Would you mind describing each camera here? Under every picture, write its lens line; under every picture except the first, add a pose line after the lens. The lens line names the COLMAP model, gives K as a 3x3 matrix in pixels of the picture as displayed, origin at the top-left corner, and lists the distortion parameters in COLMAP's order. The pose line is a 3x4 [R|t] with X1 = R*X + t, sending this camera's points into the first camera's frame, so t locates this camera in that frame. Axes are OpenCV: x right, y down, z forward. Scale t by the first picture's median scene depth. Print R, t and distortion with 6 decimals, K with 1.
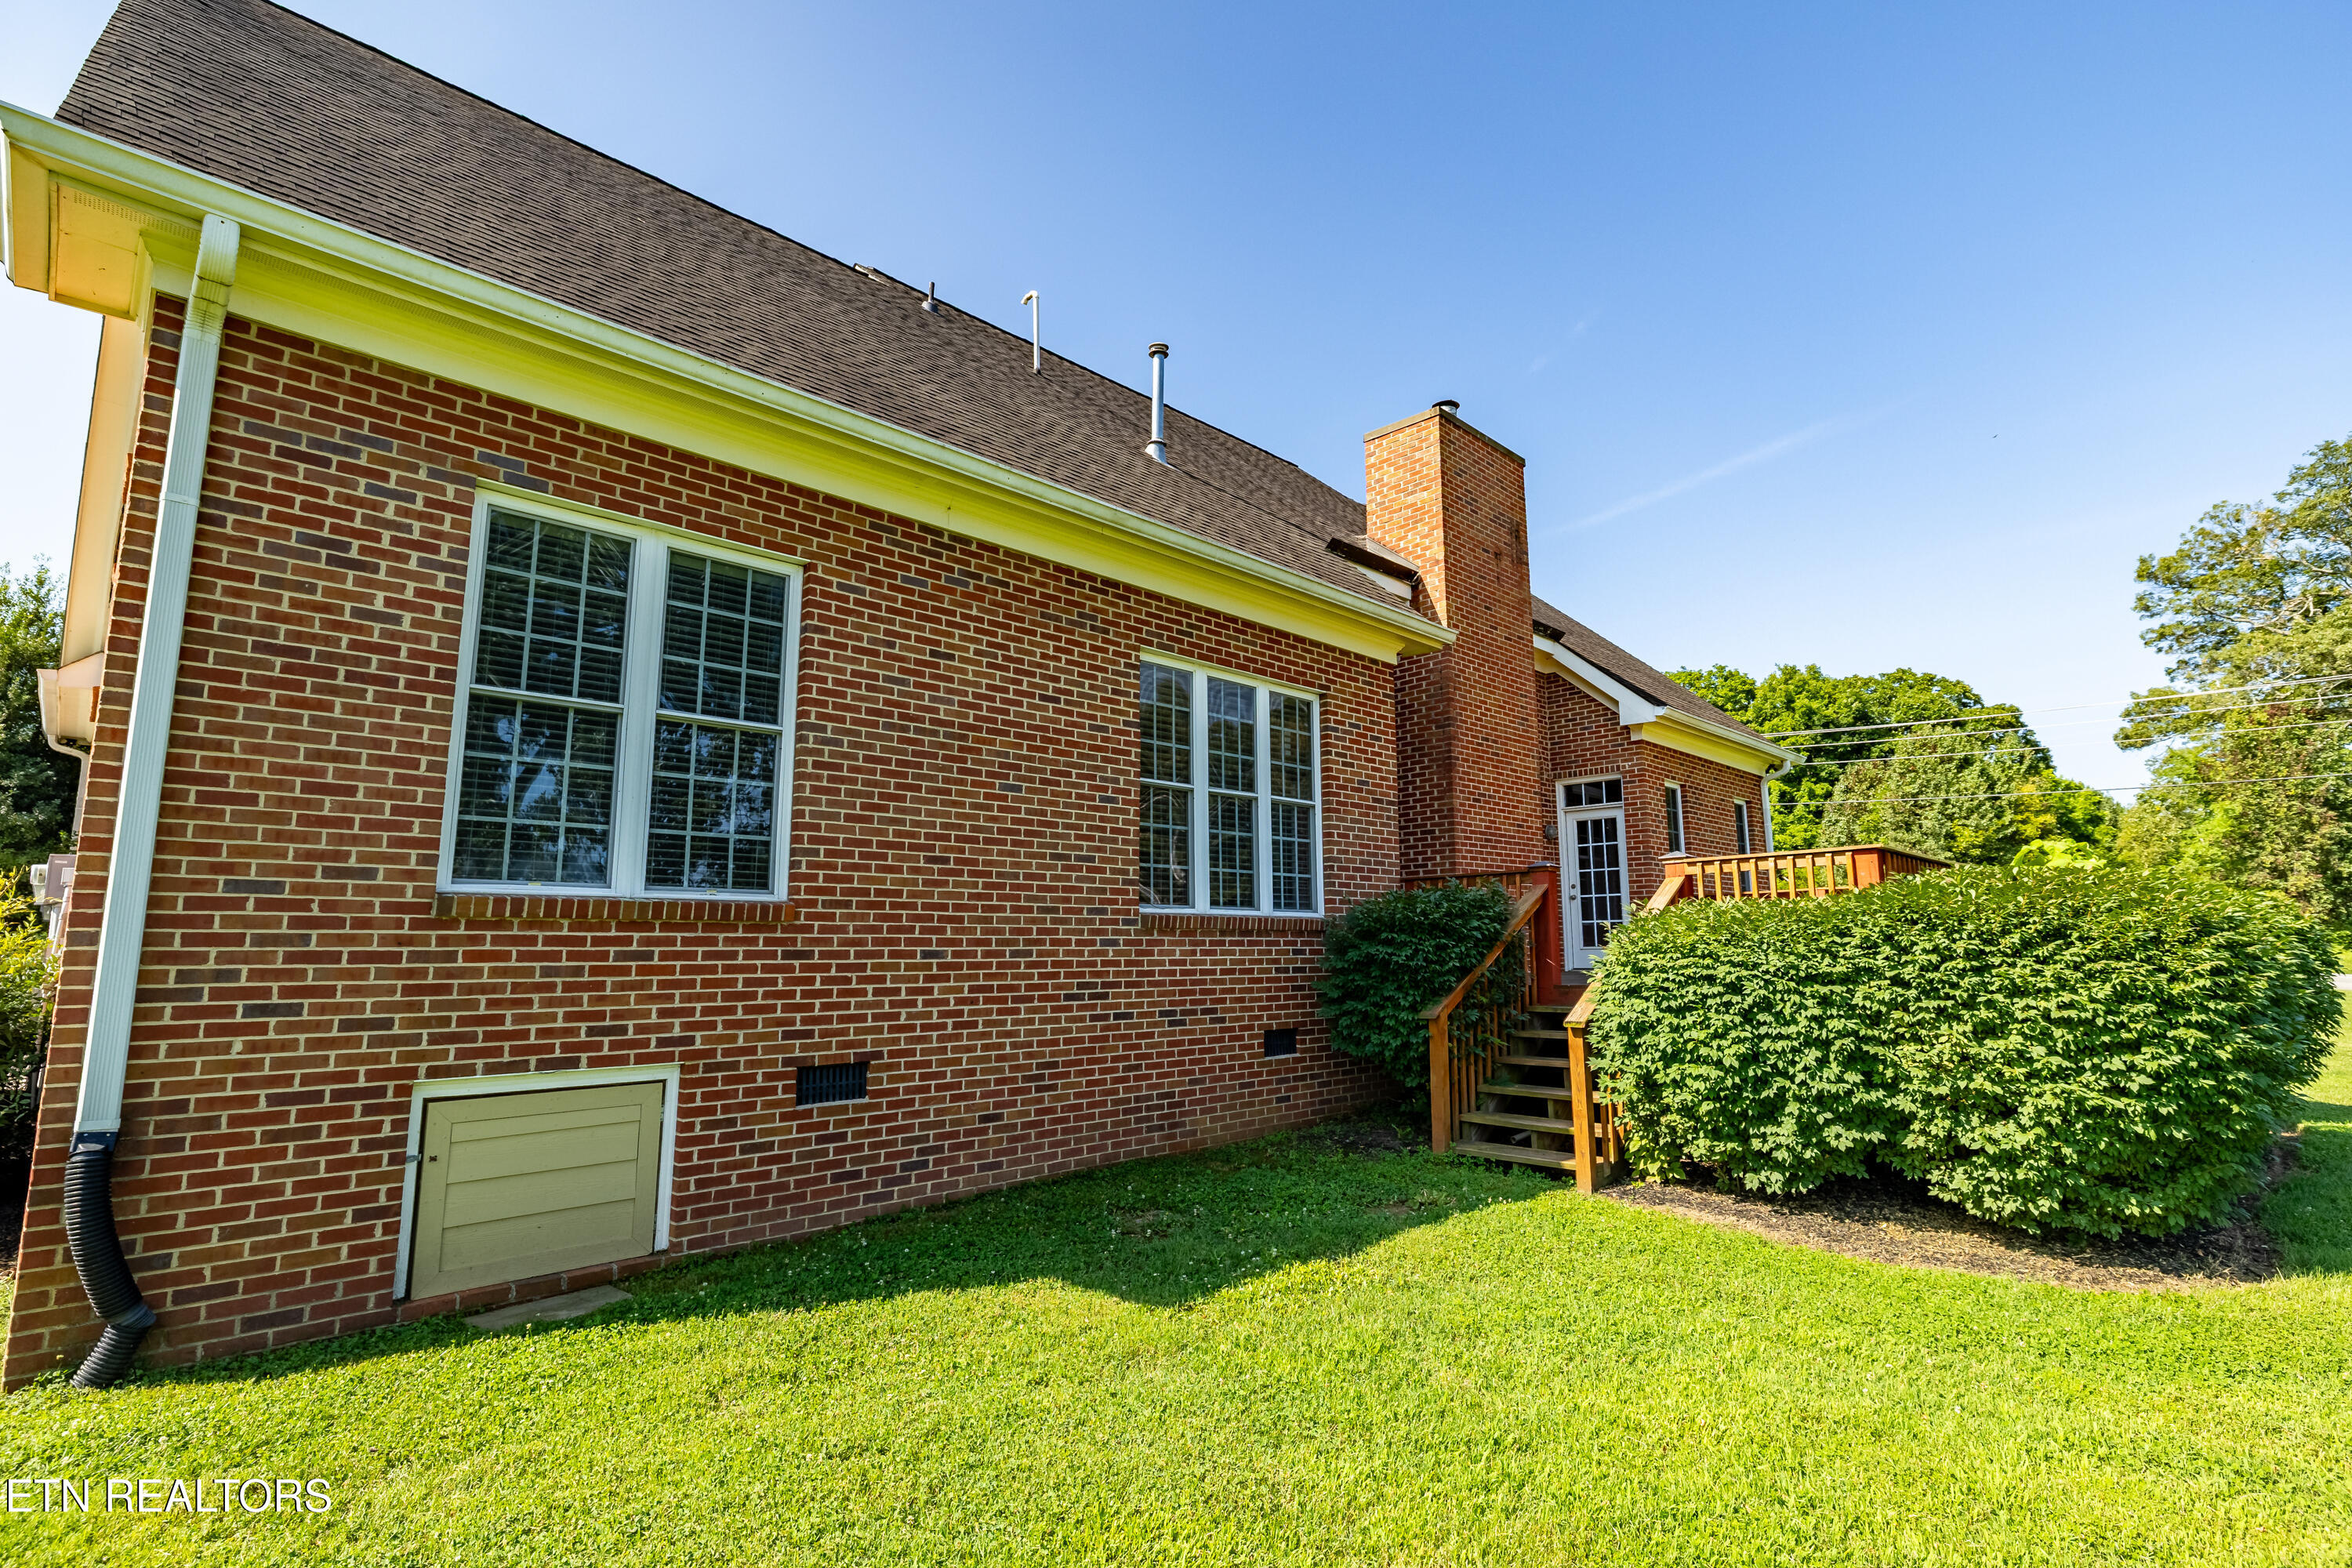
lens RADIAL K [[1129.3, 0, 1176.0], [0, 1129.3, 784.0], [0, 0, 1]] dist [-0.004302, -0.000431]
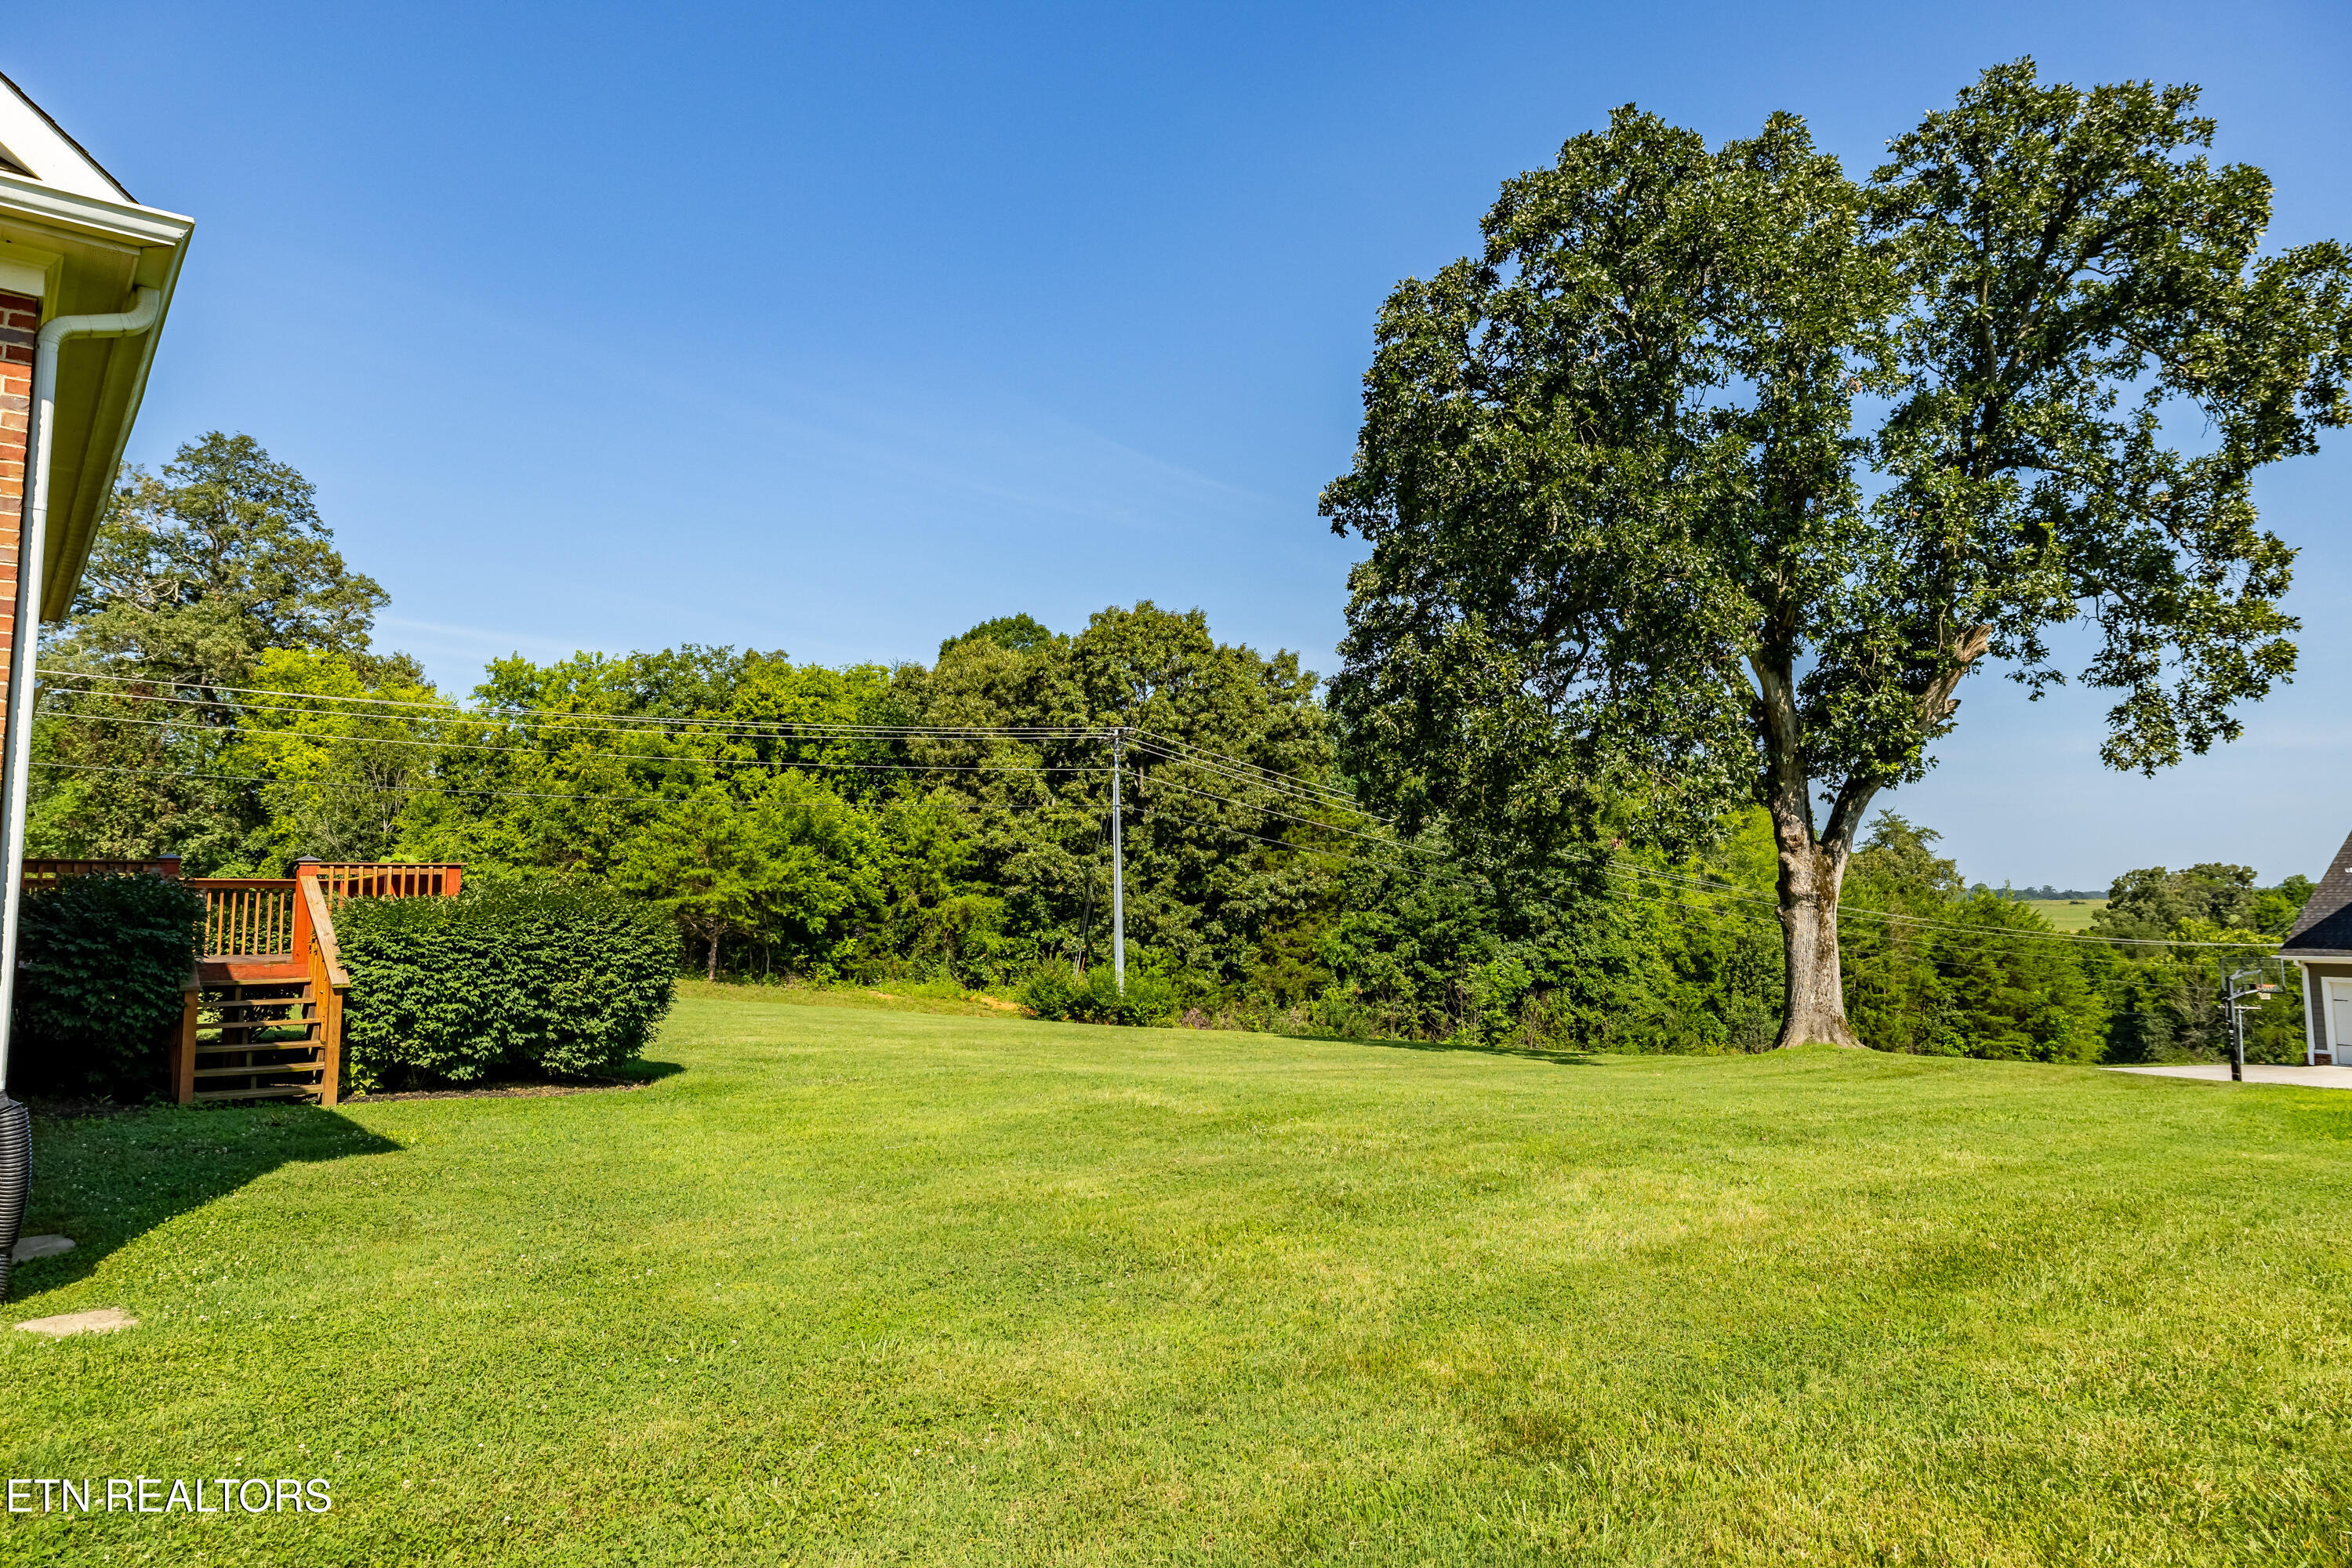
lens RADIAL K [[1467.5, 0, 1176.0], [0, 1467.5, 784.0], [0, 0, 1]] dist [-0.000872, -0.001213]
pose [[0.094061, 0.098295, 0.990702, -1.508160], [-0.136134, 0.987037, -0.085006, -0.017509], [-0.986215, -0.126873, 0.106223, -0.179455]]
